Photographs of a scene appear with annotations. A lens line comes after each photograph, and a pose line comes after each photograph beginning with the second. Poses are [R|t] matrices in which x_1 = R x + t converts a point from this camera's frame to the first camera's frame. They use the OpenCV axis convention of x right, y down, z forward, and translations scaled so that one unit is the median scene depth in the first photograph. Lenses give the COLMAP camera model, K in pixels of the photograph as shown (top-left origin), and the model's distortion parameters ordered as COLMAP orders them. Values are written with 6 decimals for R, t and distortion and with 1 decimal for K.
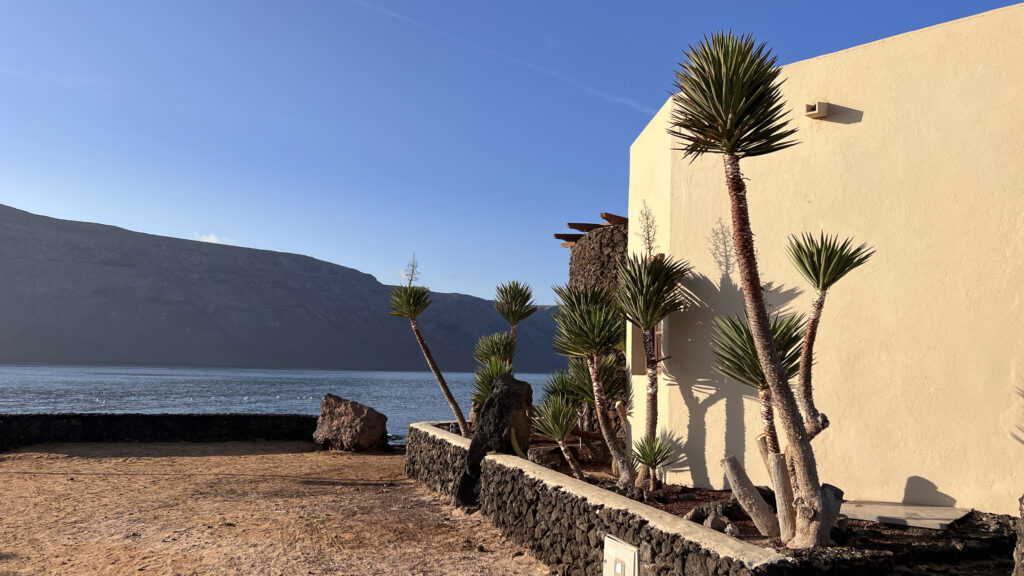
lens RADIAL K [[785.3, 0, 519.6], [0, 785.3, 289.6], [0, 0, 1]] dist [0.023367, -0.011362]
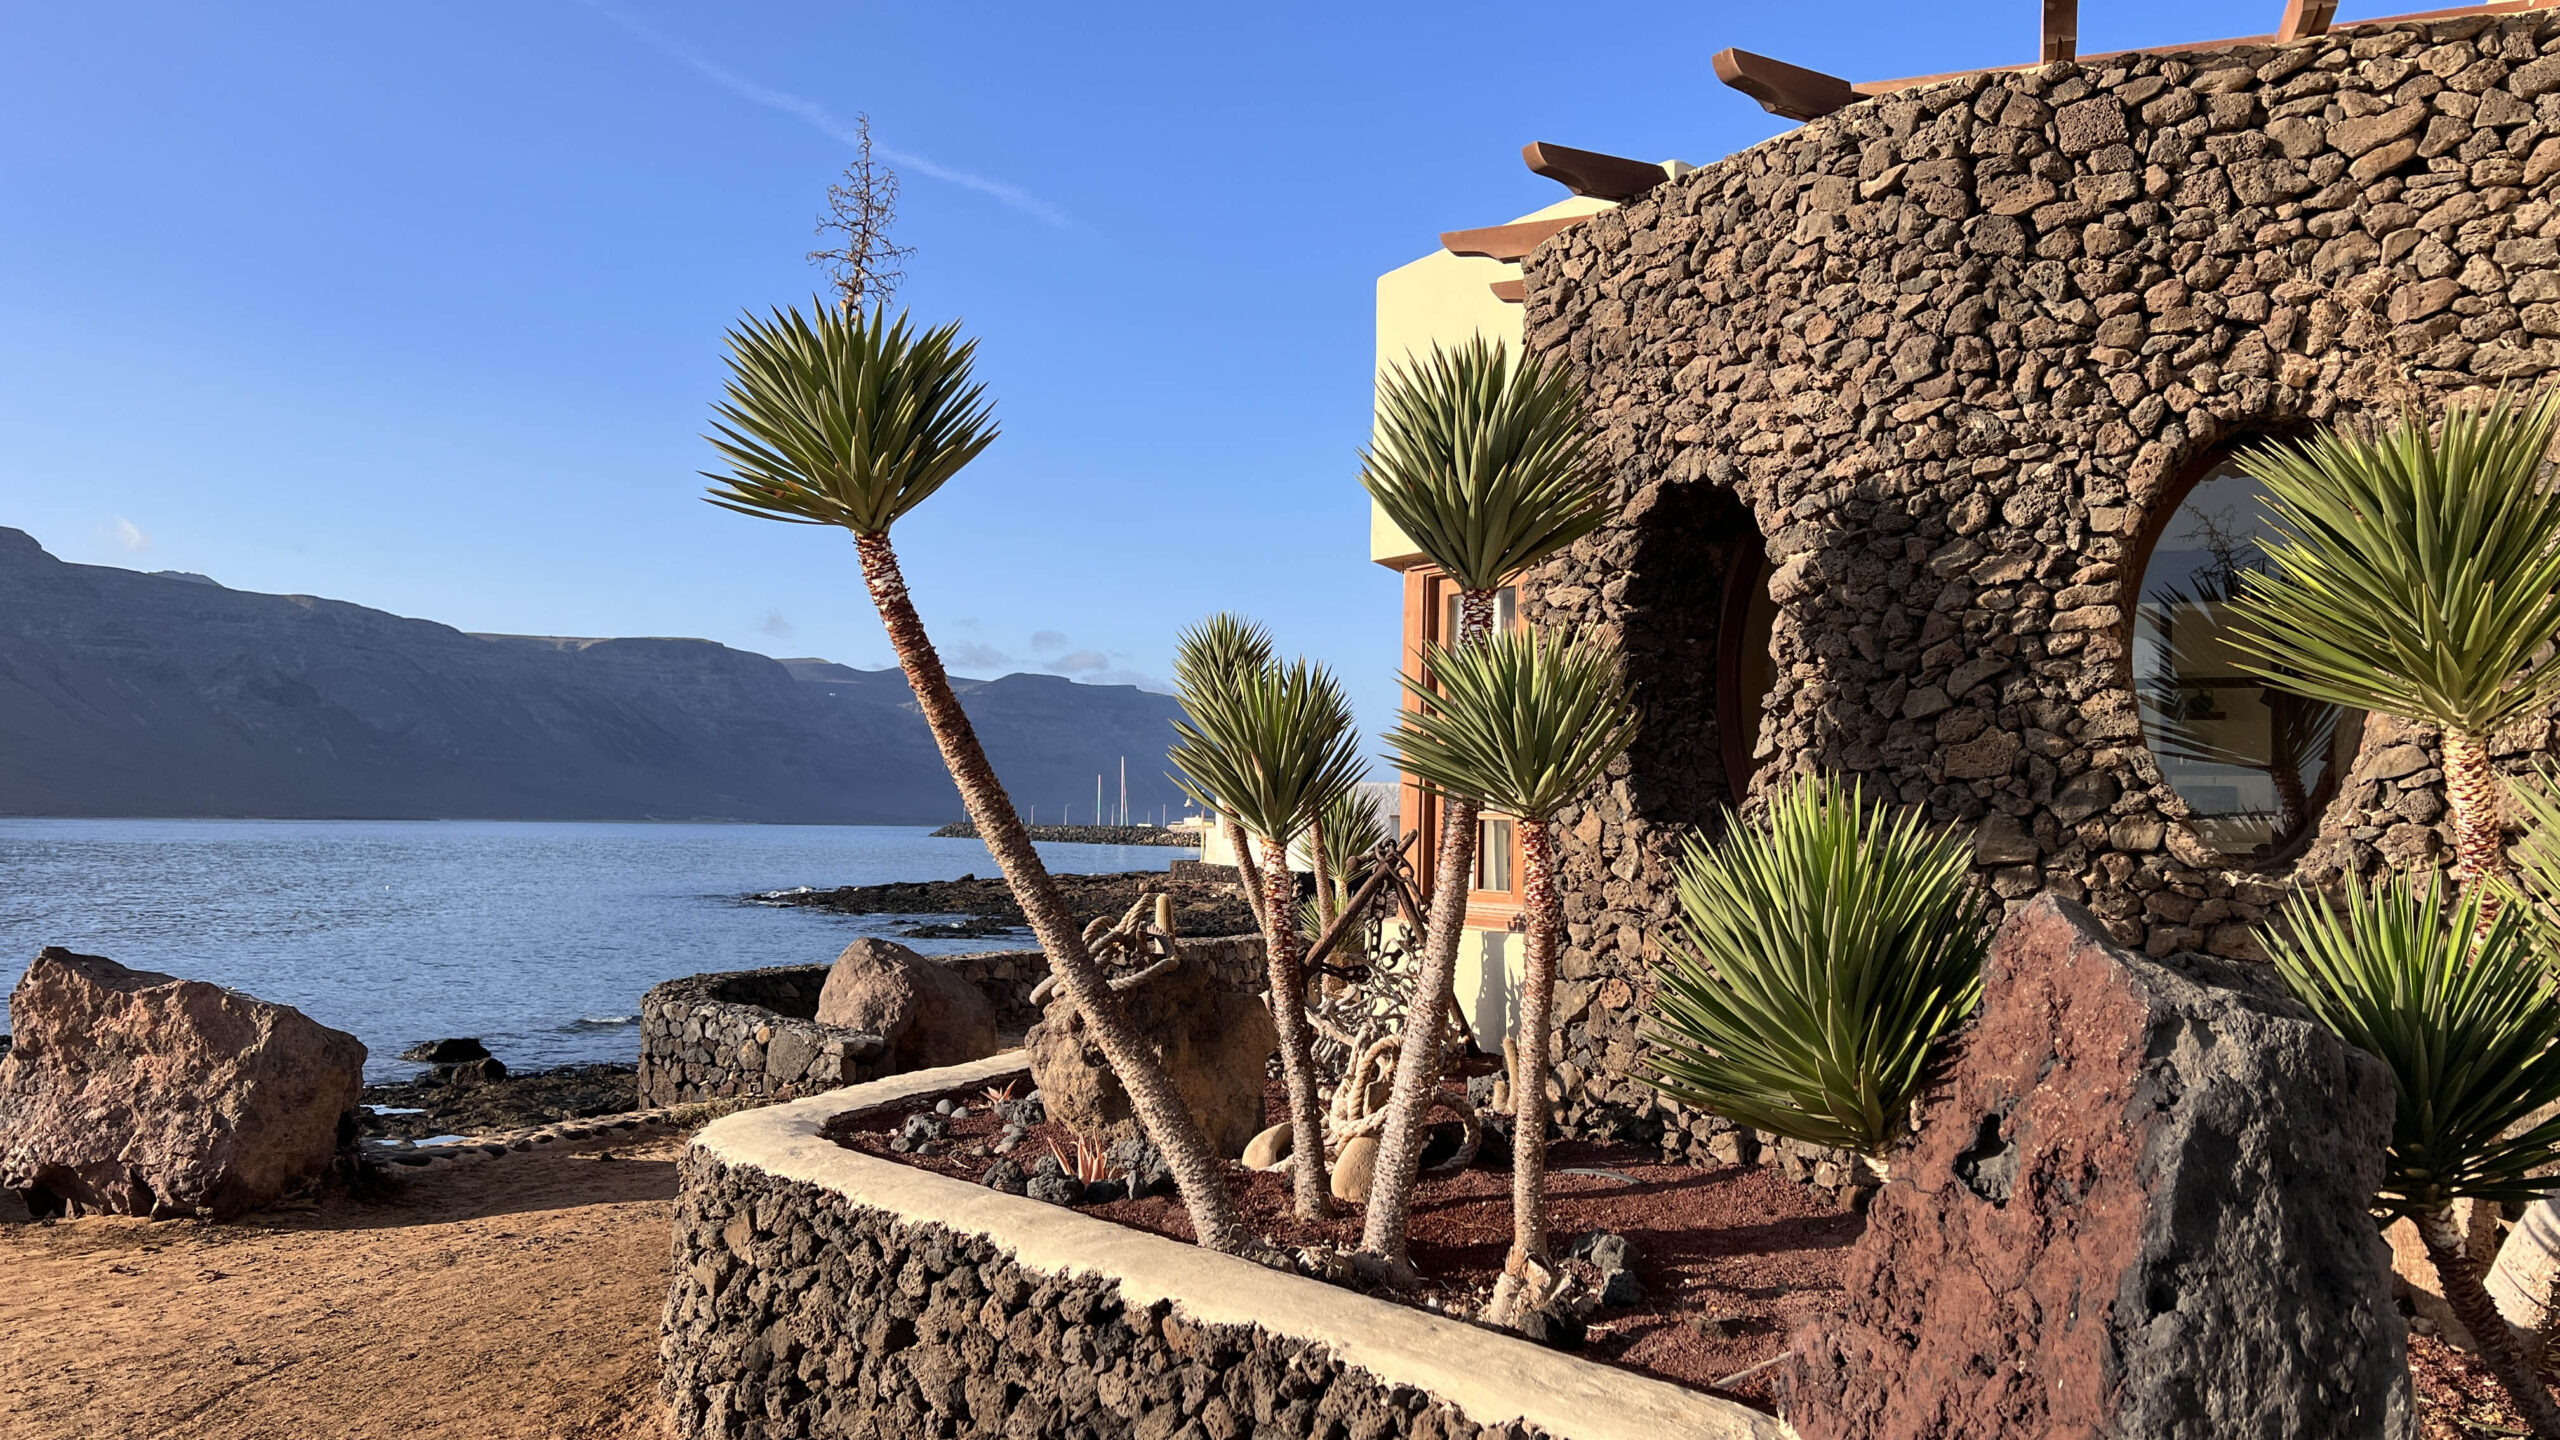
lens RADIAL K [[1963.2, 0, 1261.8], [0, 1963.2, 740.1], [0, 0, 1]] dist [0.023367, -0.011362]
pose [[0.930211, 0.006144, 0.366973, -0.141715], [-0.030796, 0.997640, 0.061360, 0.034825], [-0.365730, -0.068379, 0.928206, 0.406297]]
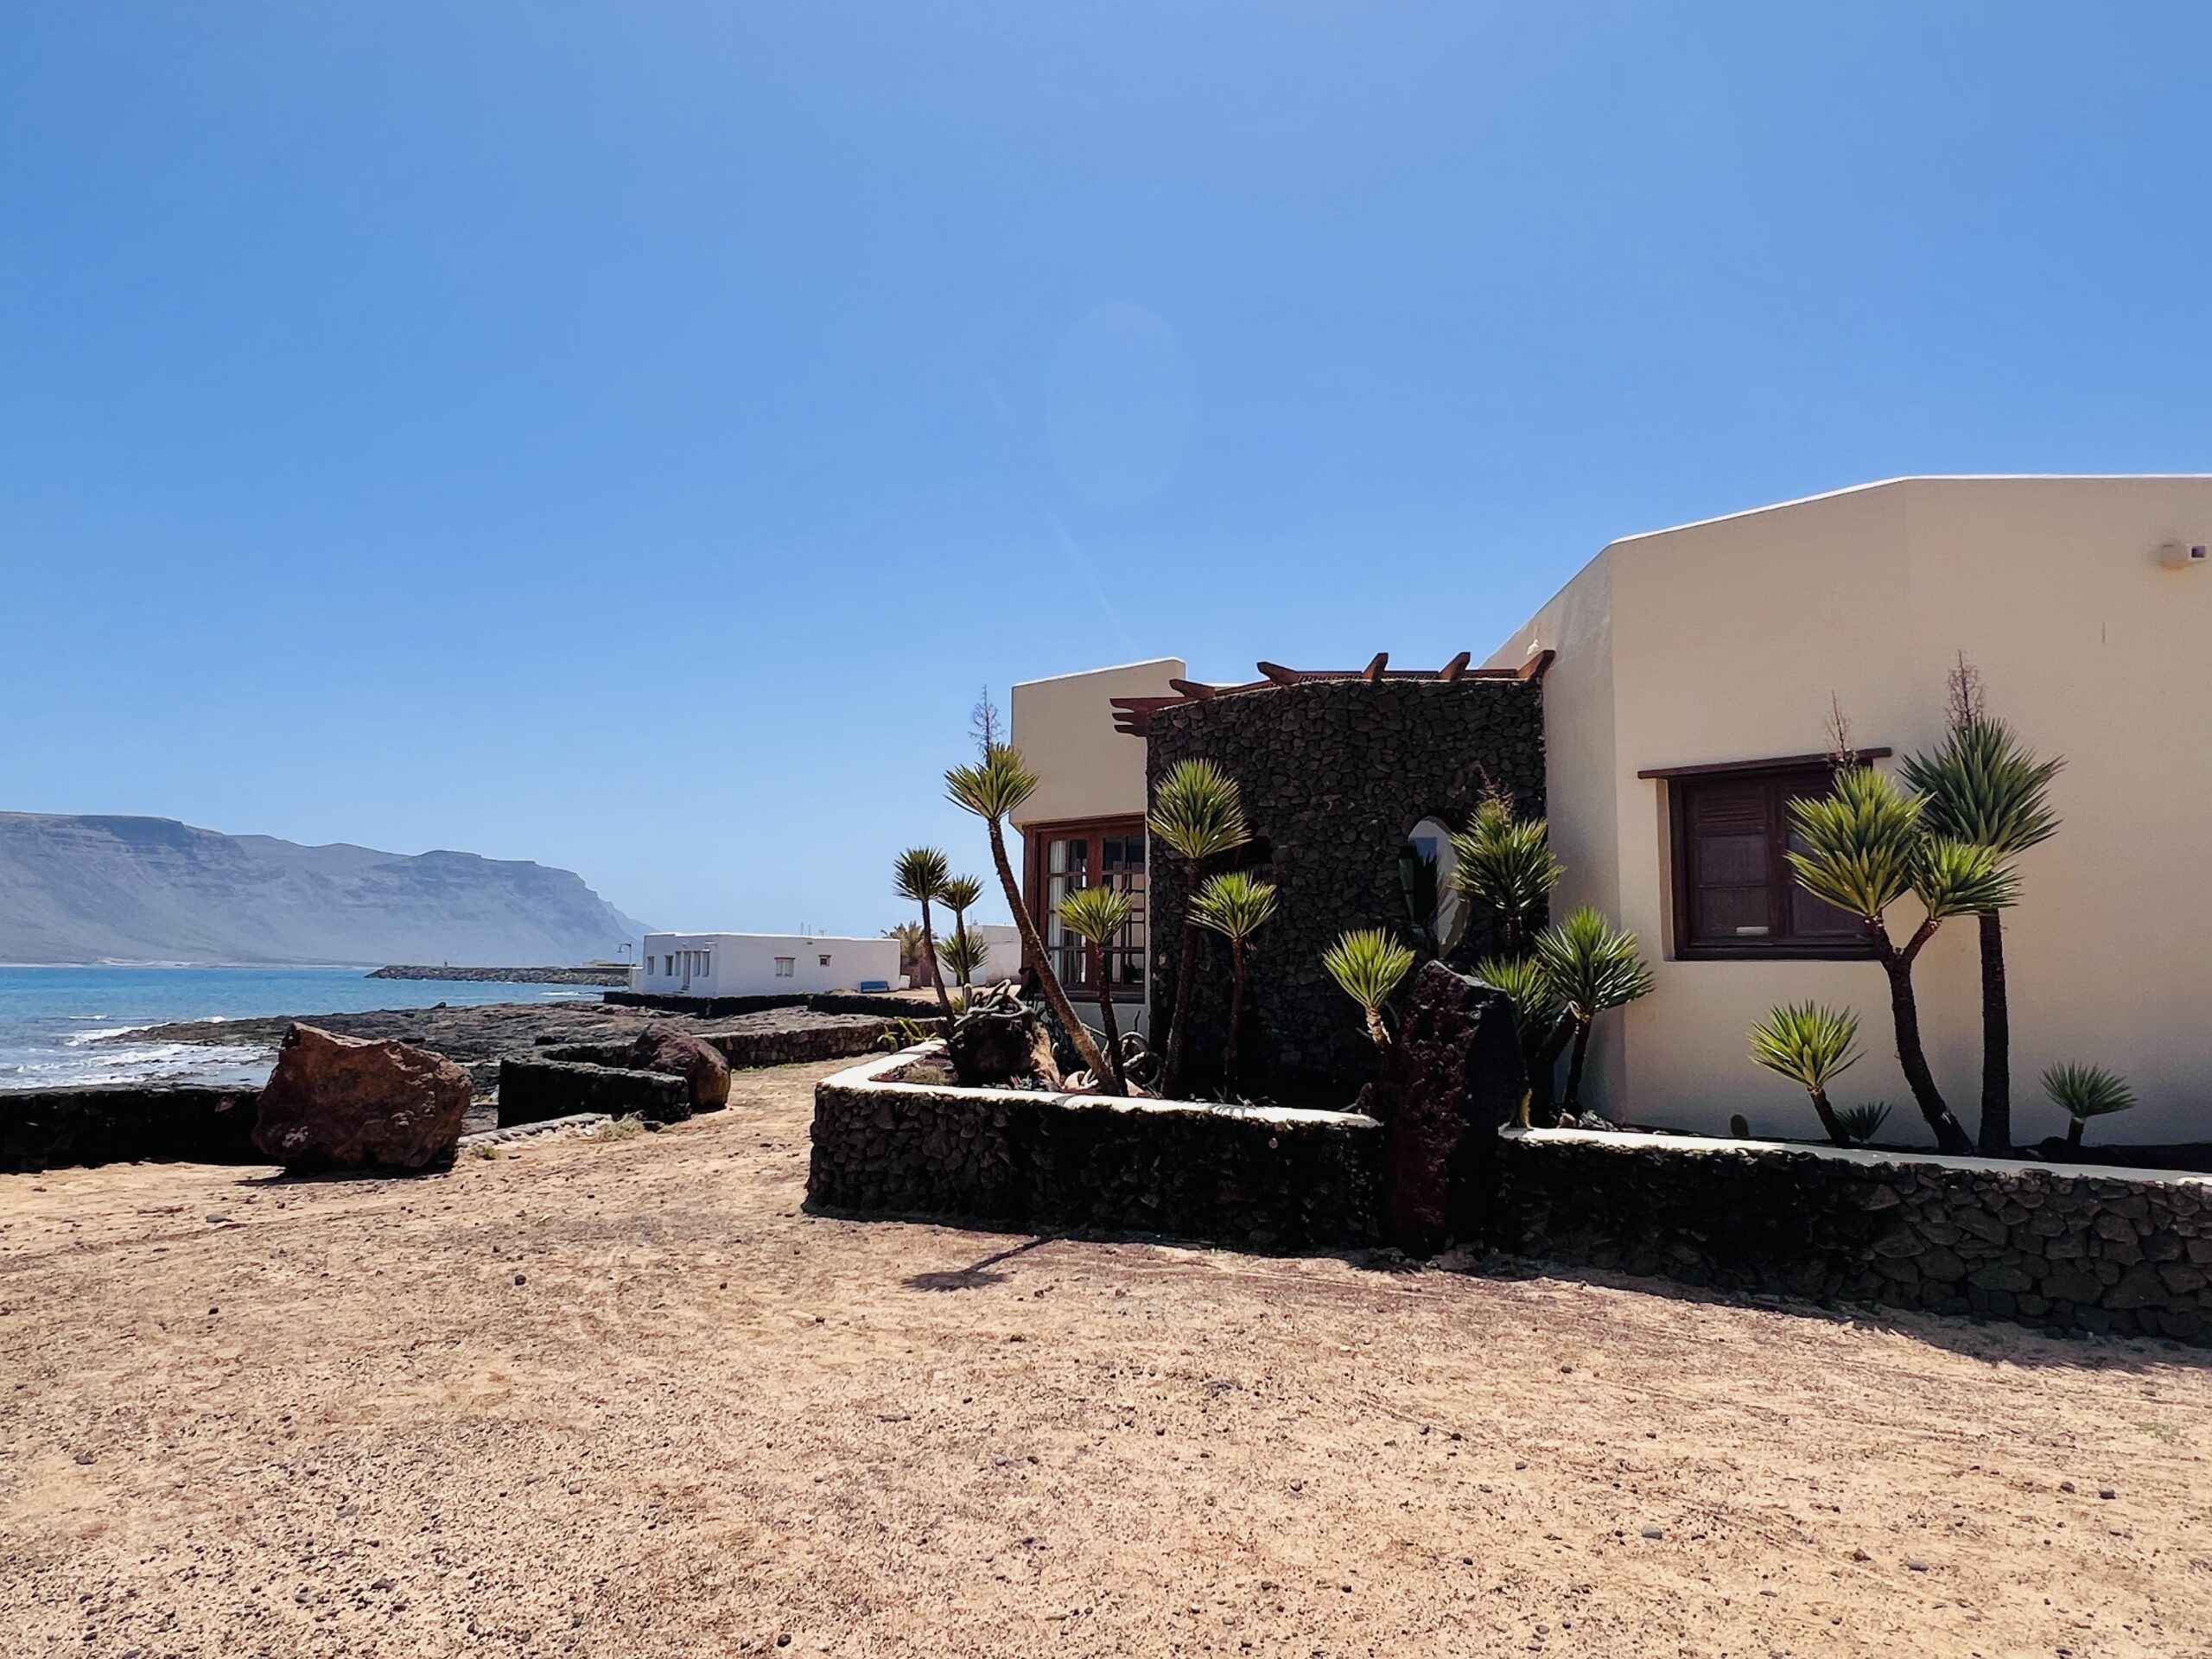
lens RADIAL K [[1384.4, 0, 1057.1], [0, 1384.4, 852.6], [0, 0, 1]] dist [0.001441, -0.000790]
pose [[0.773964, 0.034376, 0.632296, -0.402916], [-0.054134, 0.998462, 0.011979, 0.022142], [-0.630911, -0.043500, 0.774635, 0.266974]]
